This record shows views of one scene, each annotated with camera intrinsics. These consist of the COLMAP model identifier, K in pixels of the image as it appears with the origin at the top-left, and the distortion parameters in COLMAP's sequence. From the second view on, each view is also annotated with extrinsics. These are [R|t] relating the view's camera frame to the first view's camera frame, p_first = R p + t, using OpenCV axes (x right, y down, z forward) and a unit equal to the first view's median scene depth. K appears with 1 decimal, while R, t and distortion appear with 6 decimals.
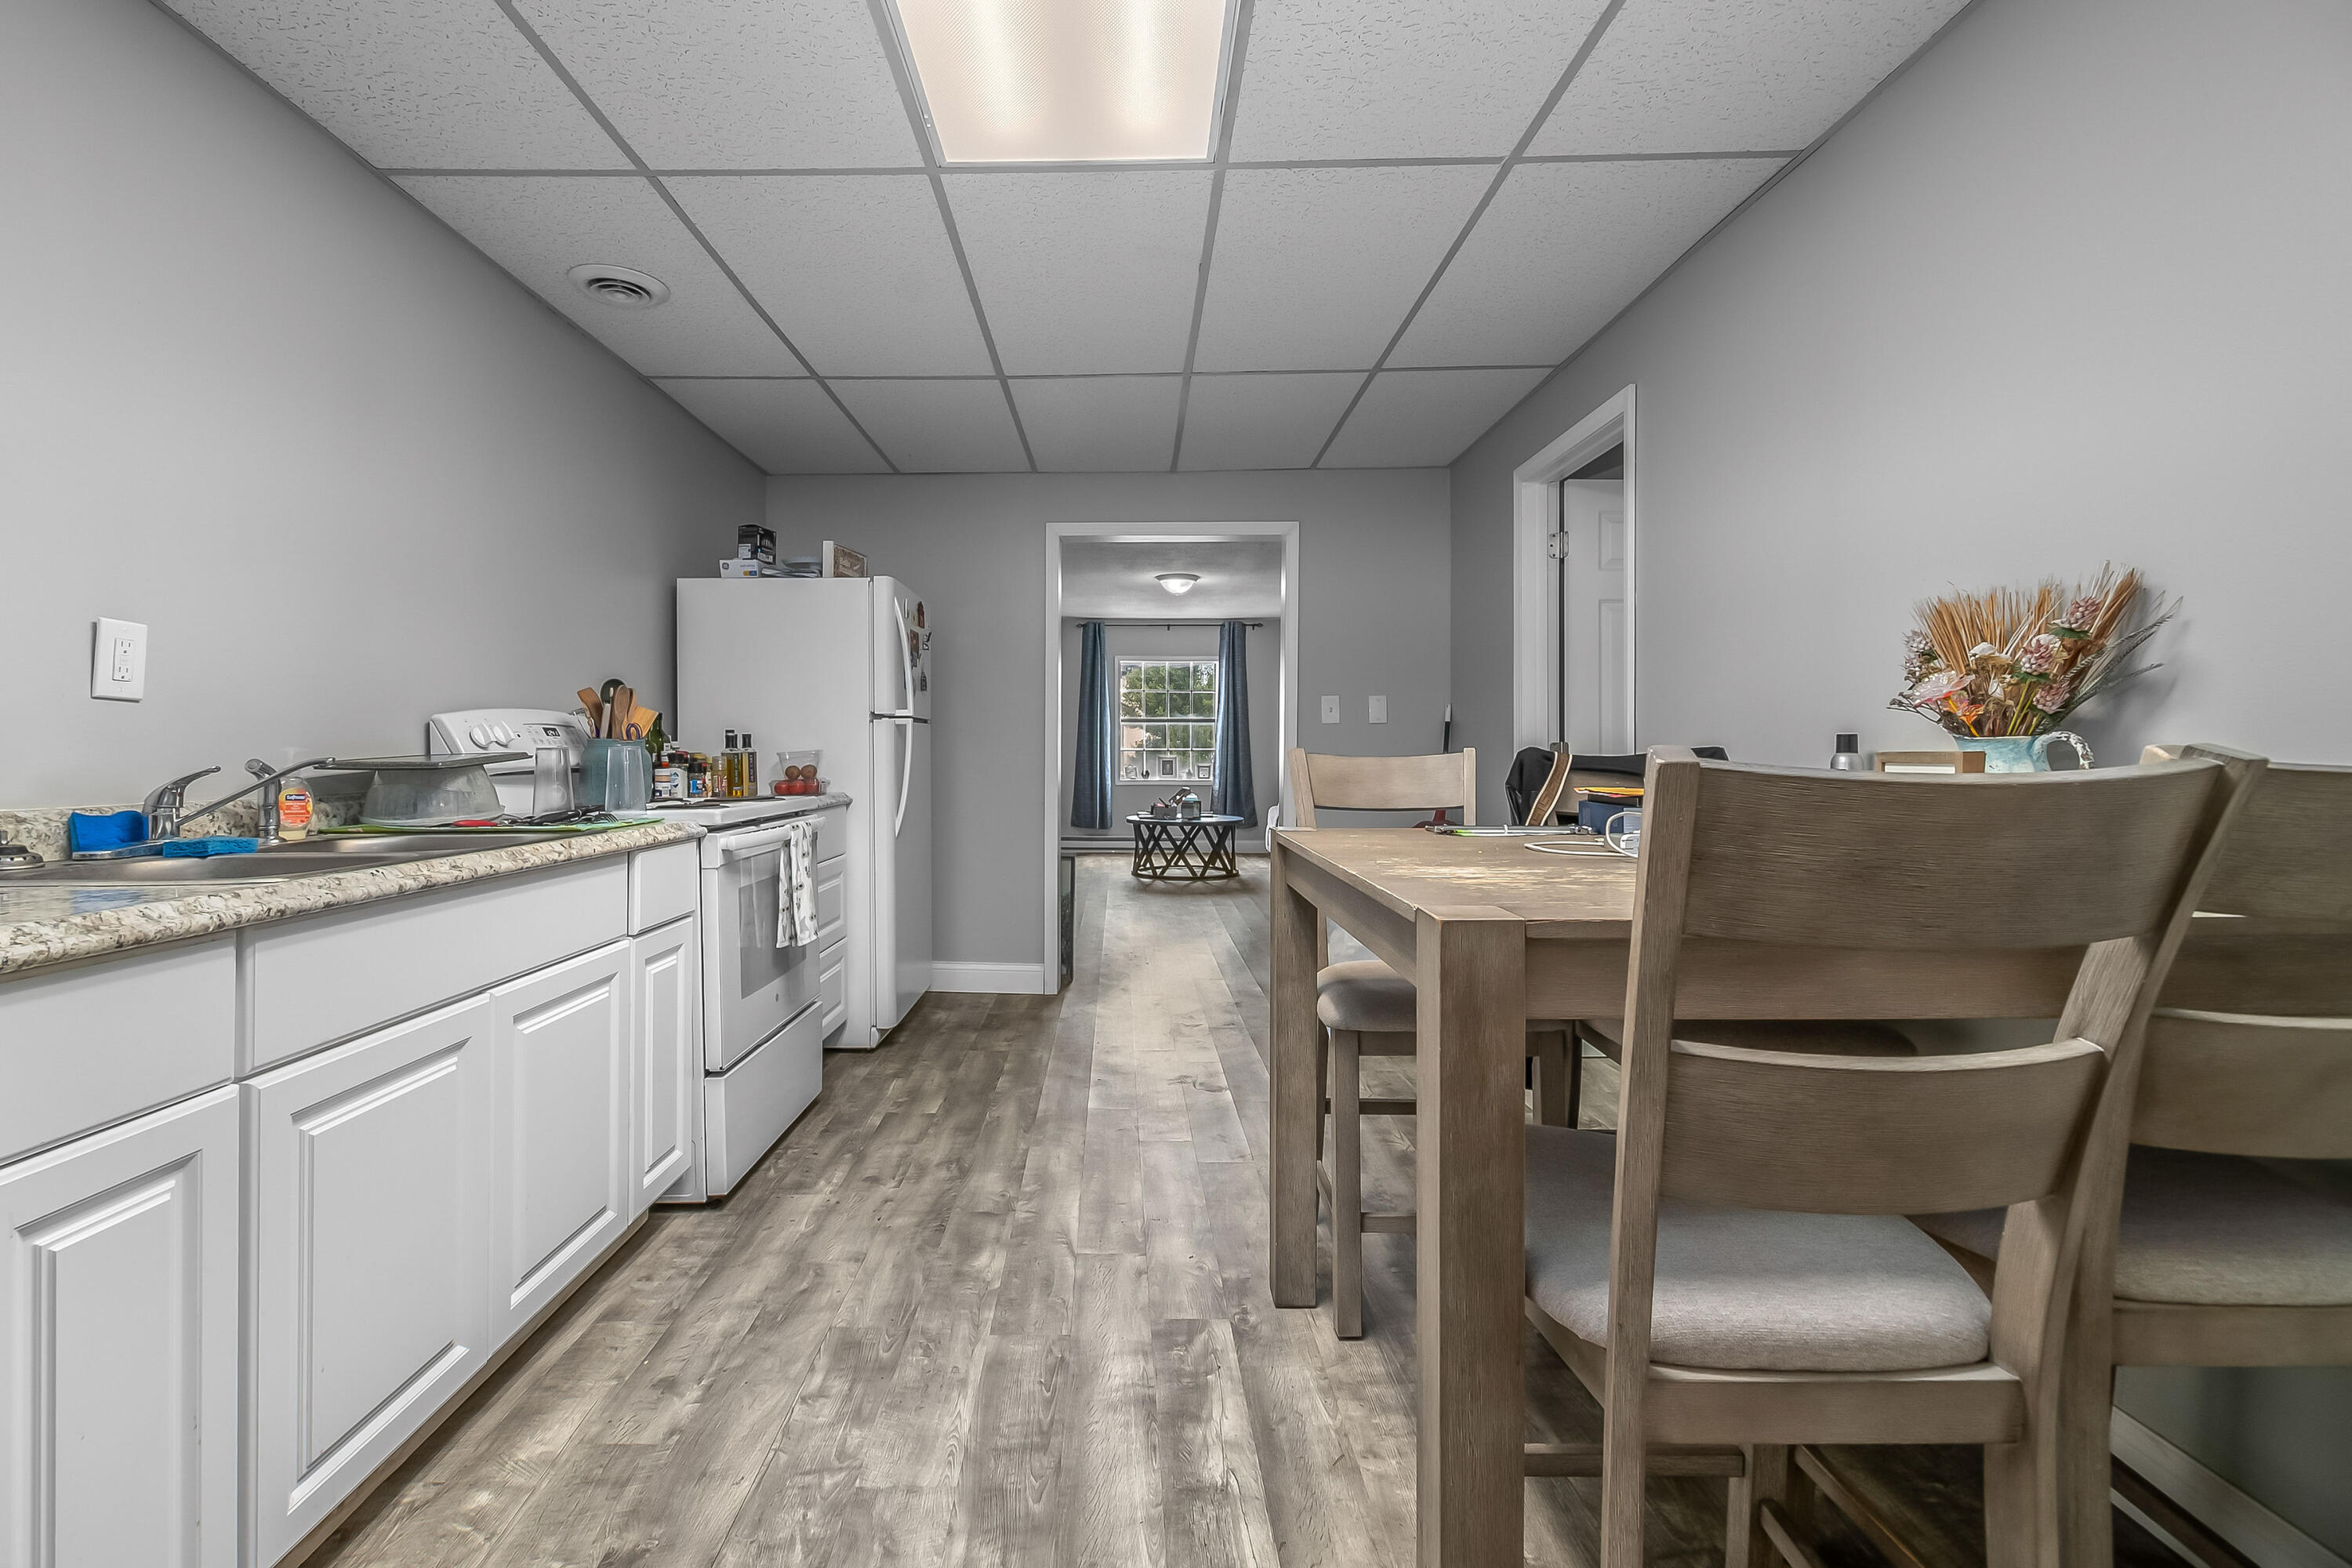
lens RADIAL K [[1048.5, 0, 1167.0], [0, 1048.5, 763.1], [0, 0, 1]] dist [0.006180, -0.001503]
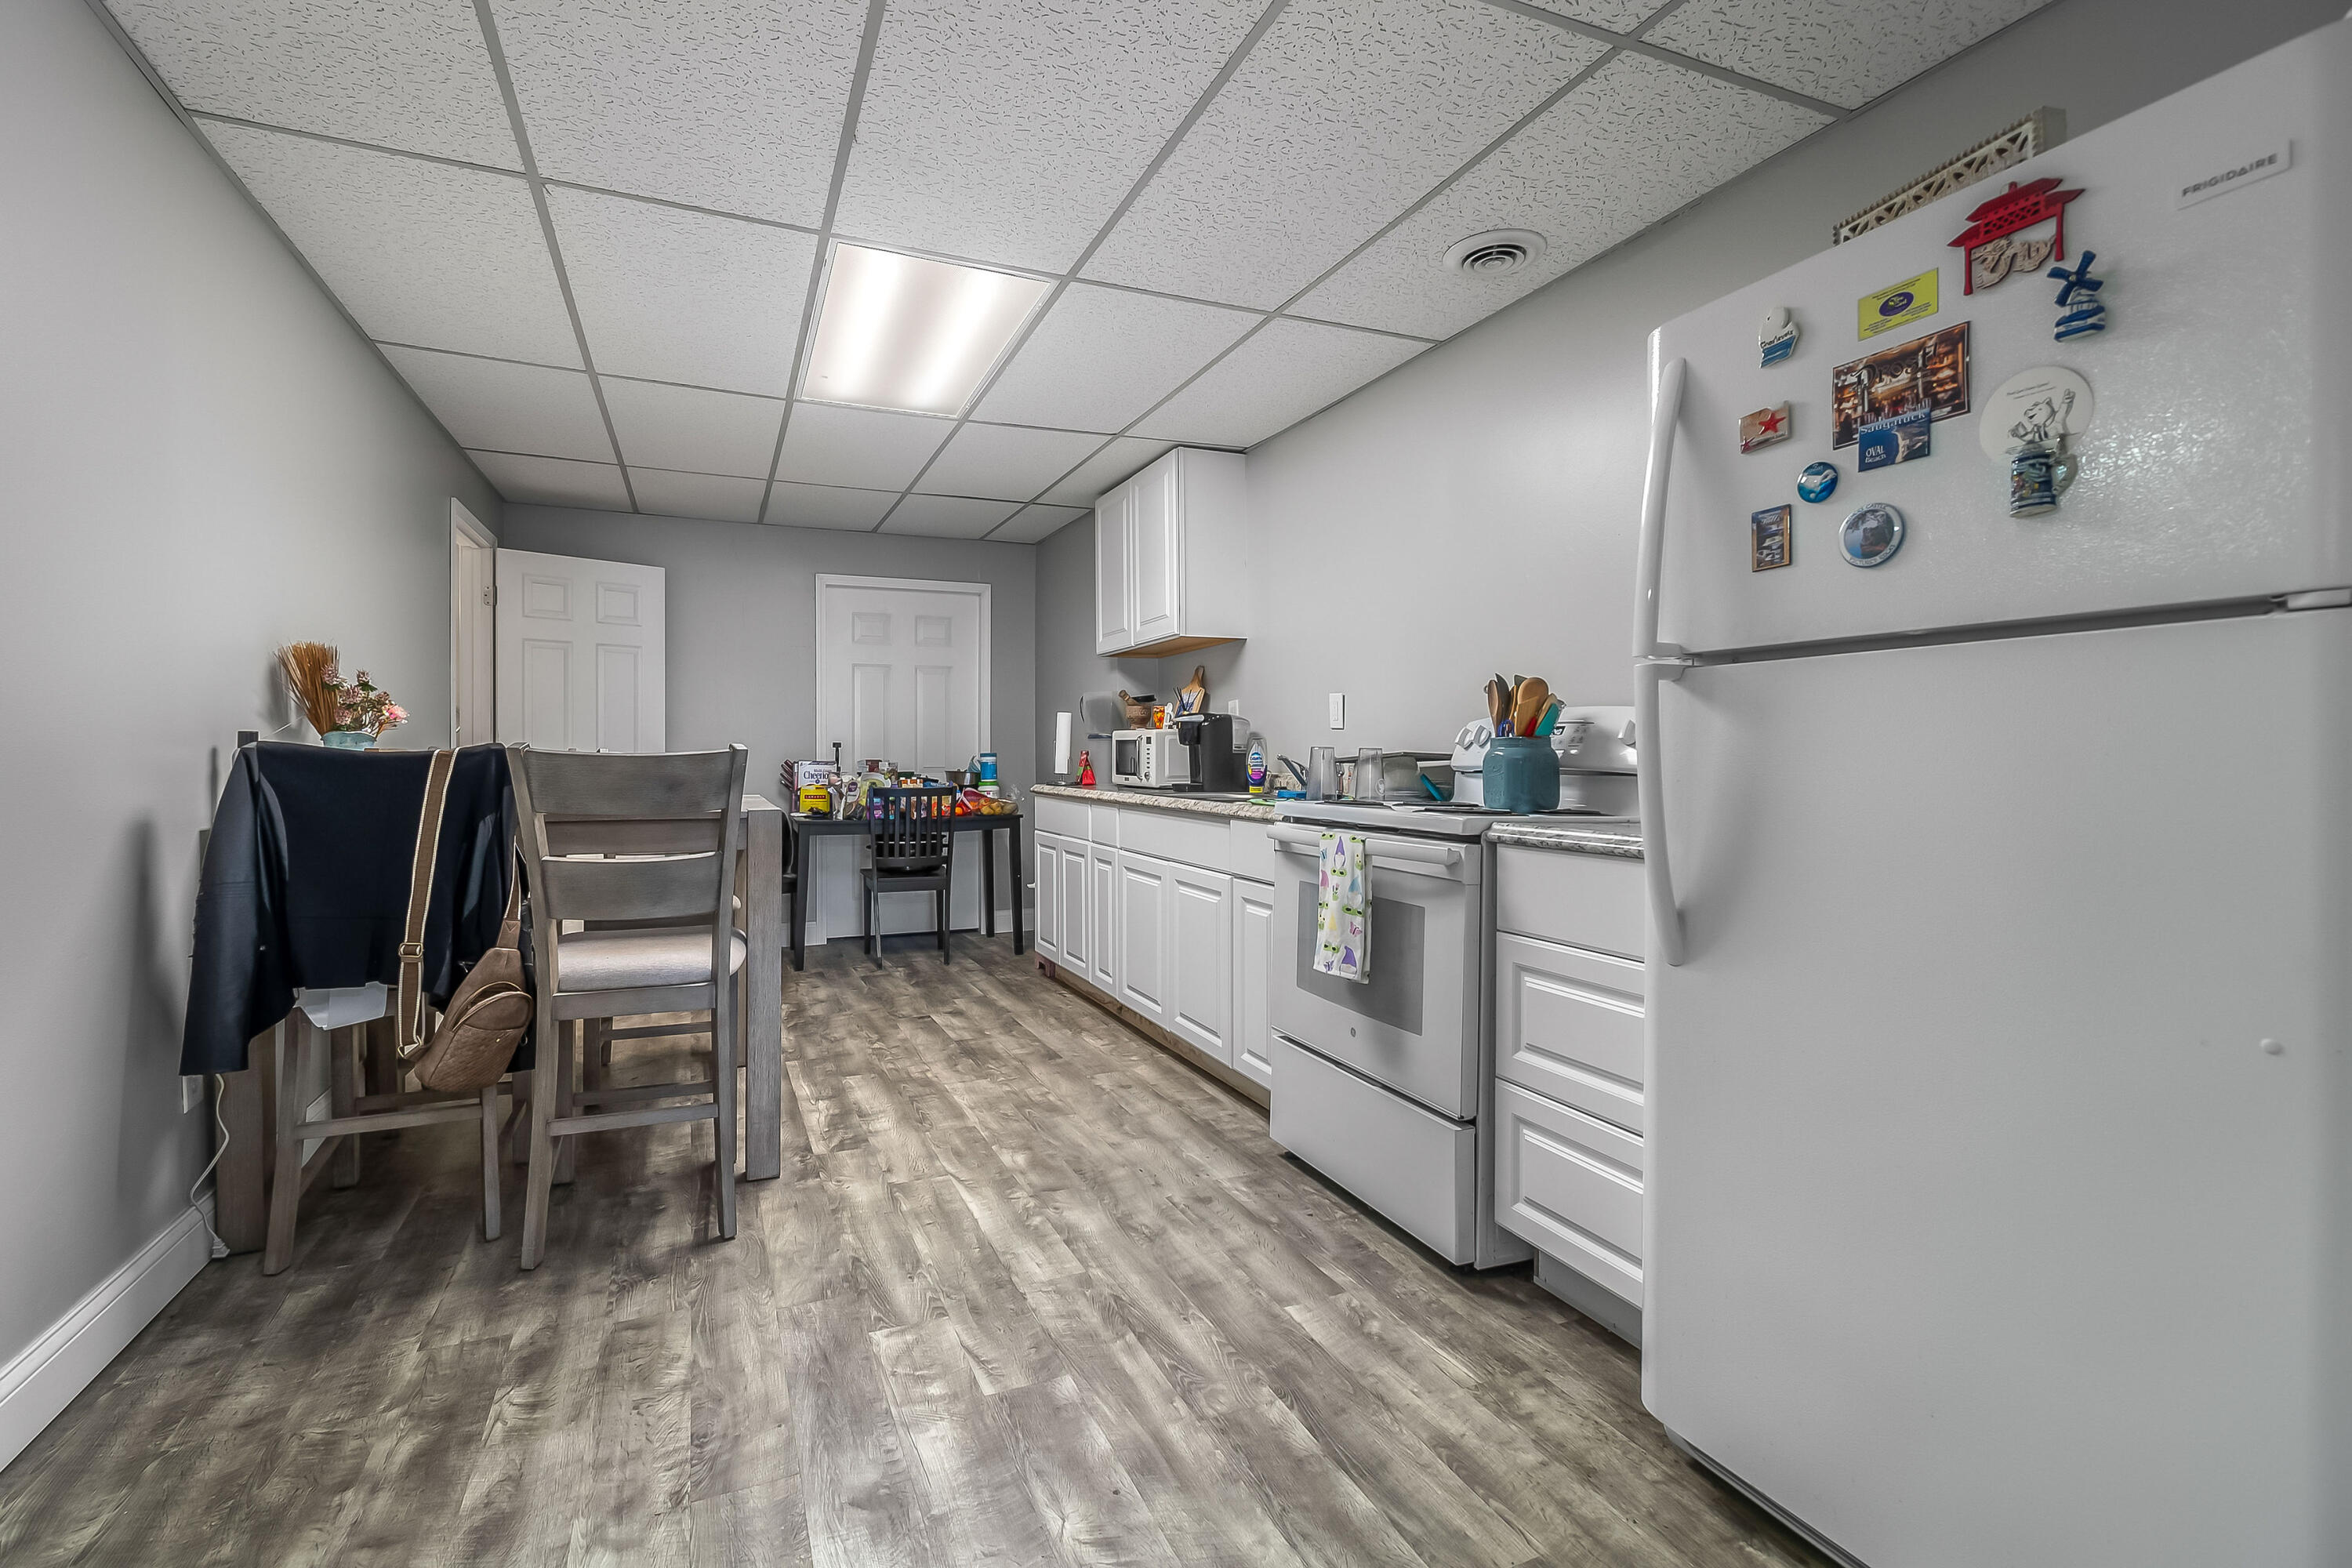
lens RADIAL K [[1048.5, 0, 1119.2], [0, 1048.5, 754.6], [0, 0, 1]] dist [0.006180, -0.001503]
pose [[-0.943683, -0.002786, -0.330838, 0.127804], [-0.006362, 0.999932, 0.009726, -0.018177], [0.330789, 0.011283, -0.943637, 2.235681]]
